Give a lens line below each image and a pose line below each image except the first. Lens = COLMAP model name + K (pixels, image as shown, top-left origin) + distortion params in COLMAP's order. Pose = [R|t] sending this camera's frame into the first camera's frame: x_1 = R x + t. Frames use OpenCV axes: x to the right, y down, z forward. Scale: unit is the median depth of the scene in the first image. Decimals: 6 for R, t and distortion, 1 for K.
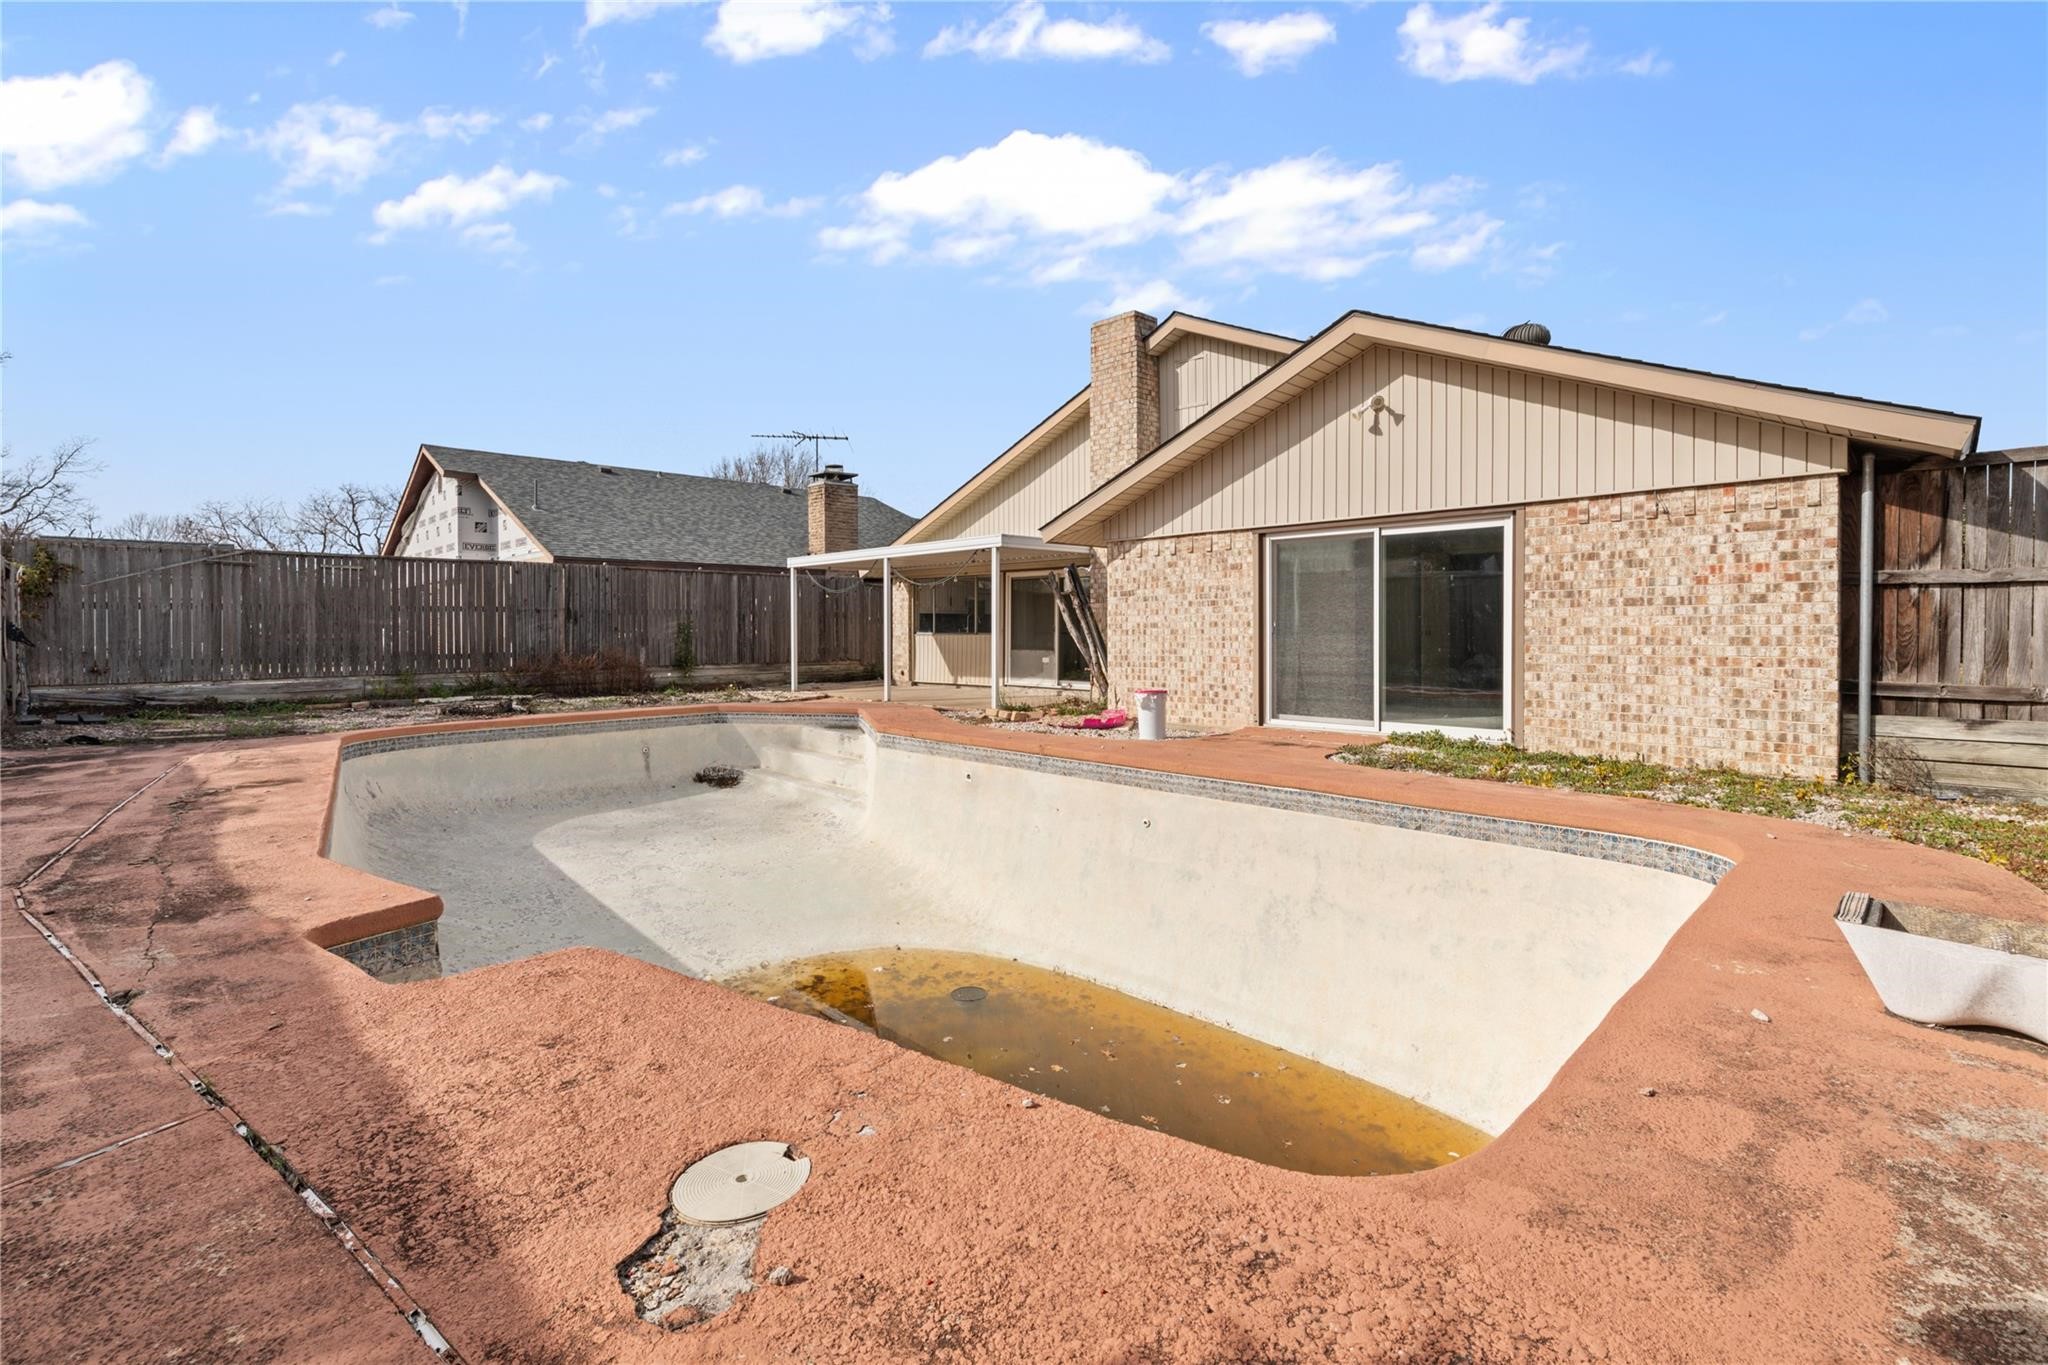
lens RADIAL K [[912.7, 0, 1026.8], [0, 912.7, 634.2], [0, 0, 1]] dist [0.000485, -0.000012]
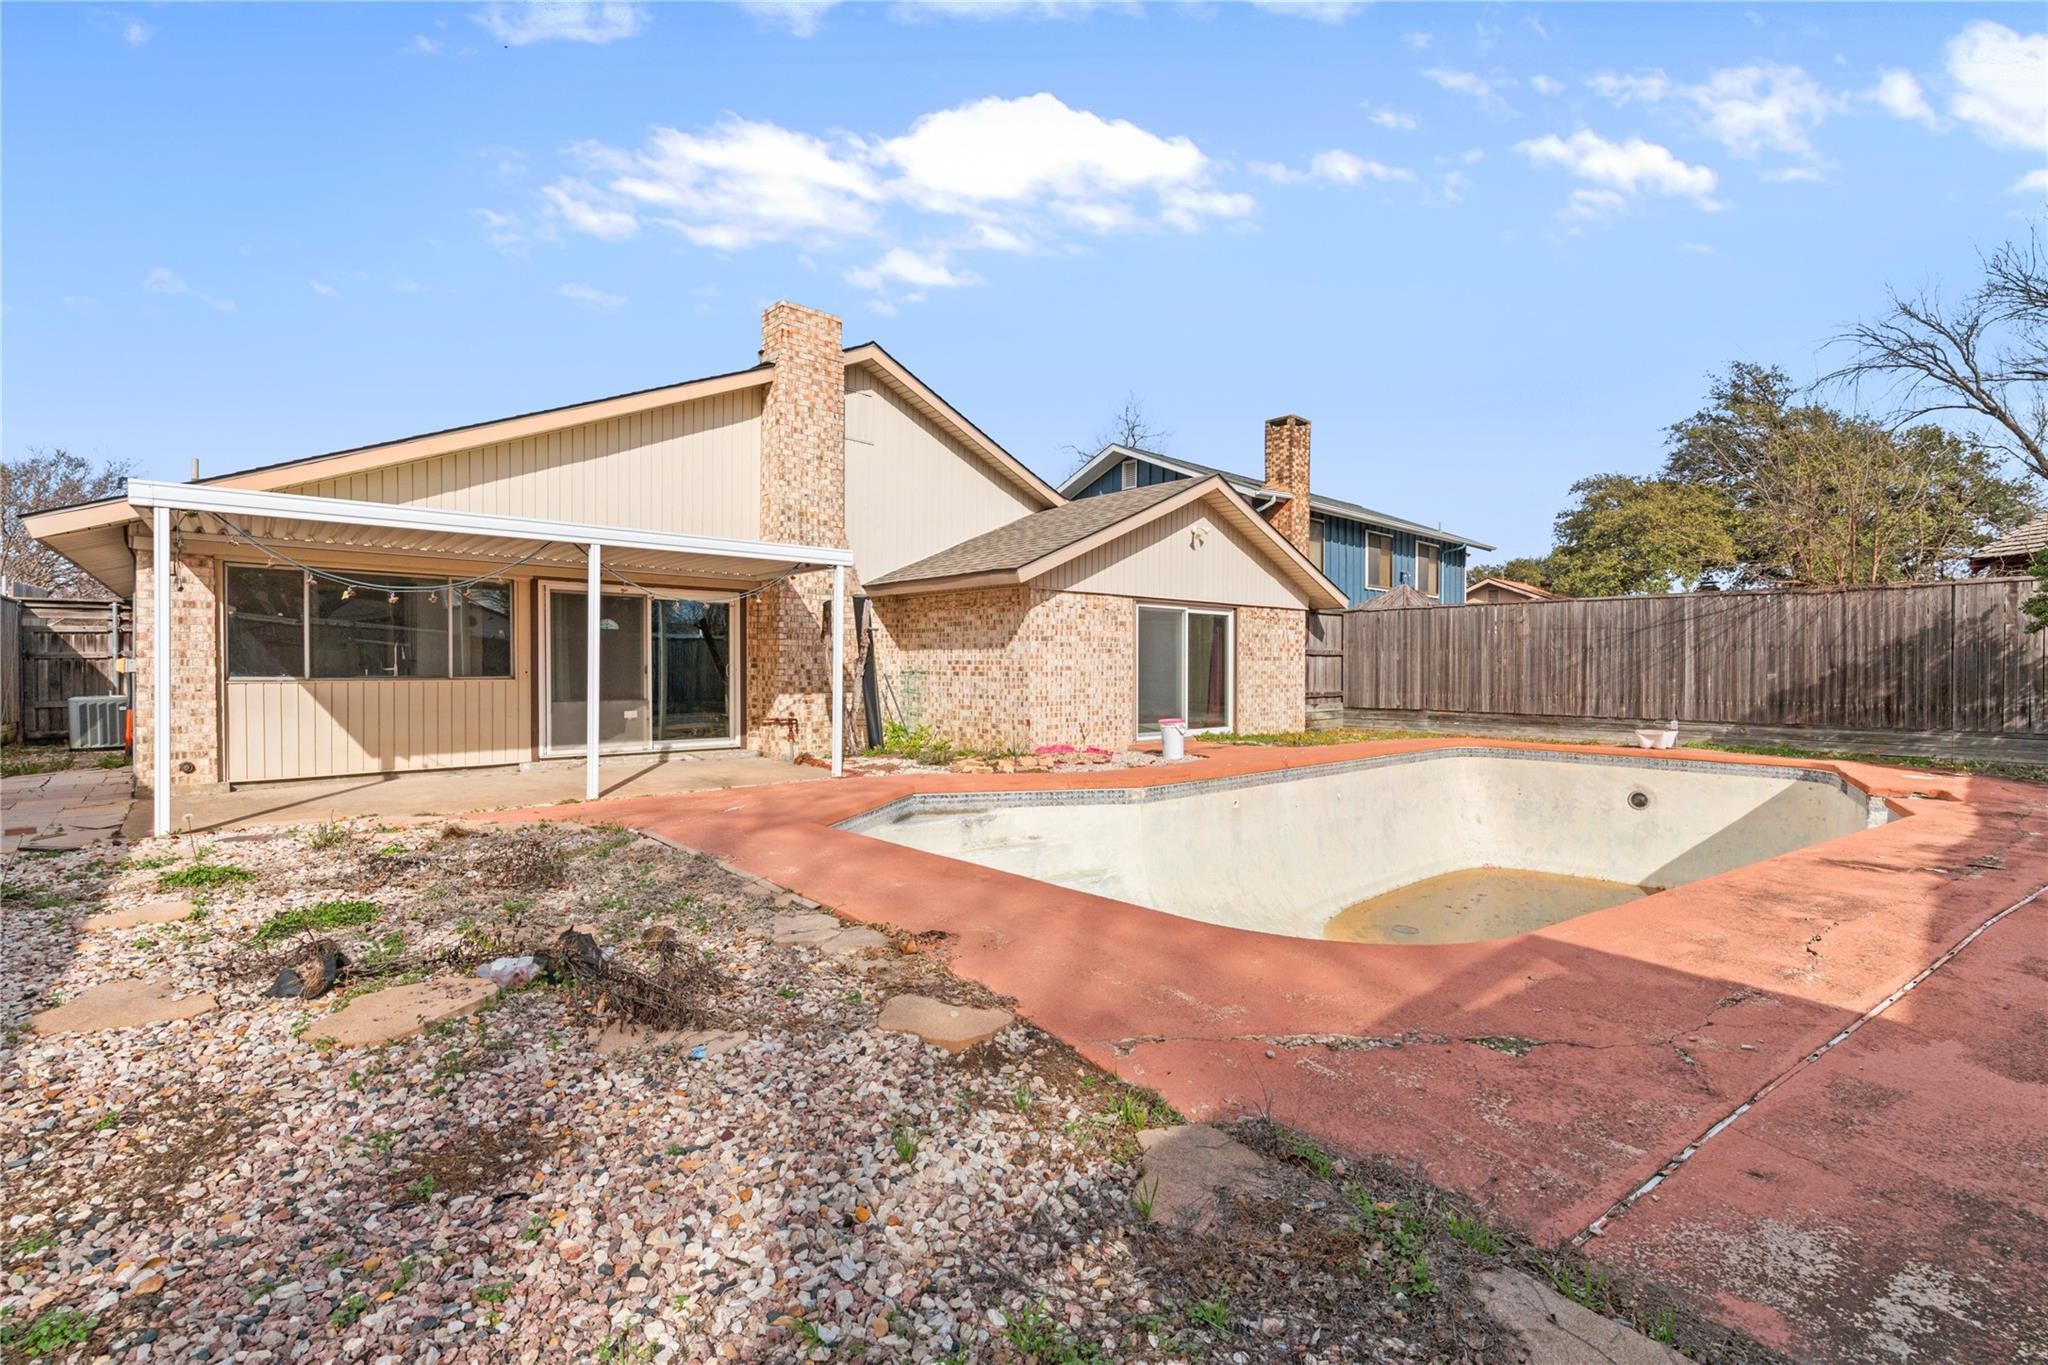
lens RADIAL K [[876.9, 0, 1024.0], [0, 876.9, 682.5], [0, 0, 1]] dist [0.000786, 0.000043]
pose [[0.061966, -0.013484, 0.997987, -0.987819], [0.003626, 0.999905, 0.013285, -0.006681], [-0.998072, 0.002796, 0.062009, 1.019054]]
